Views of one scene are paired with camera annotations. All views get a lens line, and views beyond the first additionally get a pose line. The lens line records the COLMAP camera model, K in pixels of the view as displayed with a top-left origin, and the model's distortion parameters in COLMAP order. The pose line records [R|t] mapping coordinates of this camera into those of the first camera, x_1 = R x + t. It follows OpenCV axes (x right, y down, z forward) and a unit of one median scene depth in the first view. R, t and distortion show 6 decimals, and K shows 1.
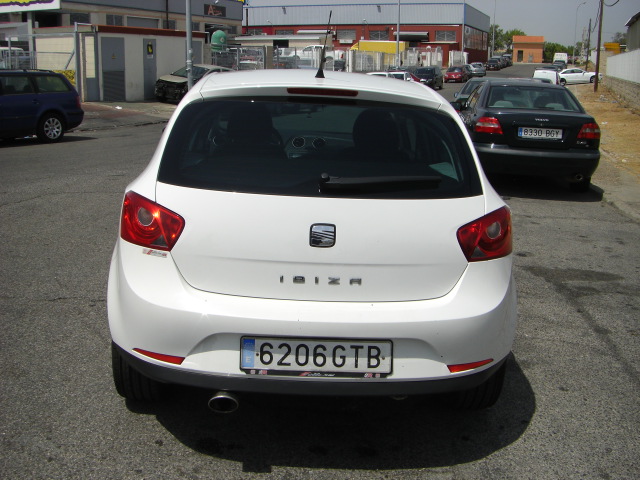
lens RADIAL K [[726.1, 0, 308.1], [0, 726.1, 241.1], [0, 0, 1]] dist [-0.142865, 0.000000]
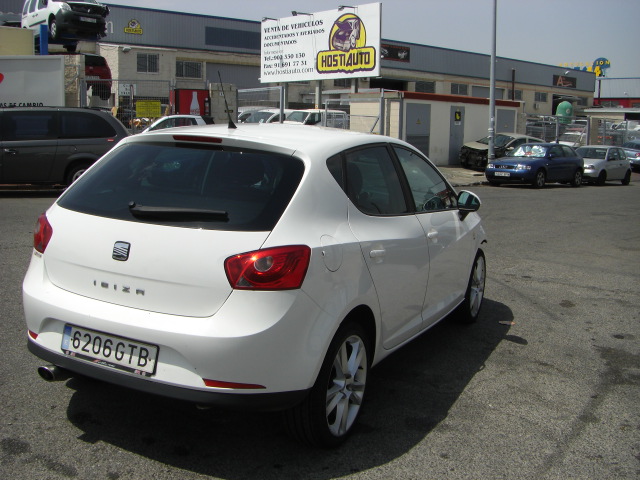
lens RADIAL K [[726.1, 0, 313.4], [0, 726.1, 238.6], [0, 0, 1]] dist [-0.142865, 0.000000]
pose [[0.882593, 0.082402, -0.462860, 0.759326], [-0.126911, 0.989729, -0.065798, 0.009105], [0.452685, 0.116814, 0.883986, 0.059987]]
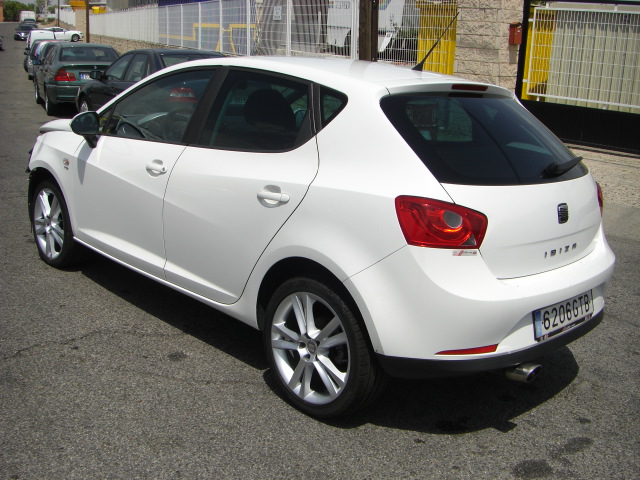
lens RADIAL K [[726.1, 0, 318.5], [0, 726.1, 238.7], [0, 0, 1]] dist [-0.142865, 0.000000]
pose [[0.733715, -0.162182, 0.659818, -0.932093], [0.125018, 0.986739, 0.103520, -0.121532], [-0.667857, 0.006534, 0.744261, 0.340793]]
